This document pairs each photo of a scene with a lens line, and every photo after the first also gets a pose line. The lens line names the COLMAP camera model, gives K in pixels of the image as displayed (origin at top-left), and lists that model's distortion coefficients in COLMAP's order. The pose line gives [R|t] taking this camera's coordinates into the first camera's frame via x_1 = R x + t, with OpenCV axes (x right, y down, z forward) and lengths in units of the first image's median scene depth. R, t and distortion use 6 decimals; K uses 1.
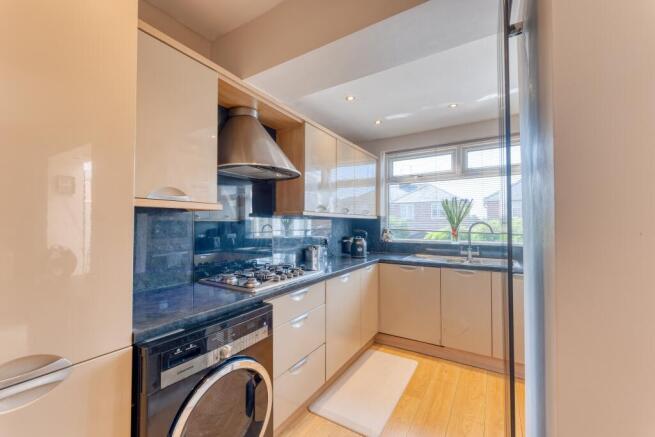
lens RADIAL K [[261.2, 0, 327.5], [0, 261.2, 218.5], [0, 0, 1]] dist [0.000155, 0.000002]
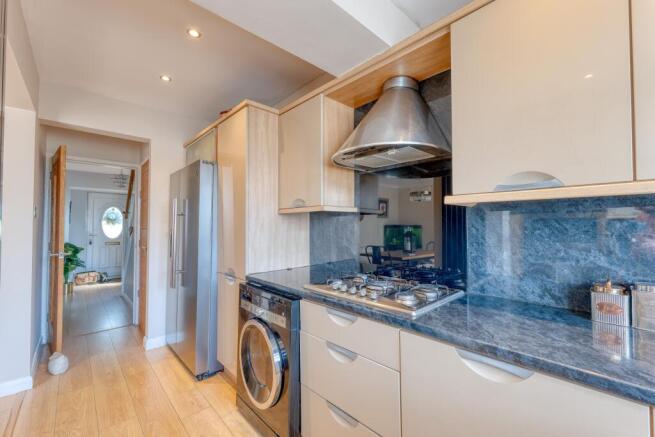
lens RADIAL K [[276.2, 0, 327.5], [0, 276.2, 218.5], [0, 0, 1]] dist [-0.000133, -0.000079]
pose [[-0.270396, -0.021197, -0.962516, 0.290525], [0.023340, 0.999319, -0.028565, 0.014052], [0.962466, -0.030189, -0.269718, 0.524925]]
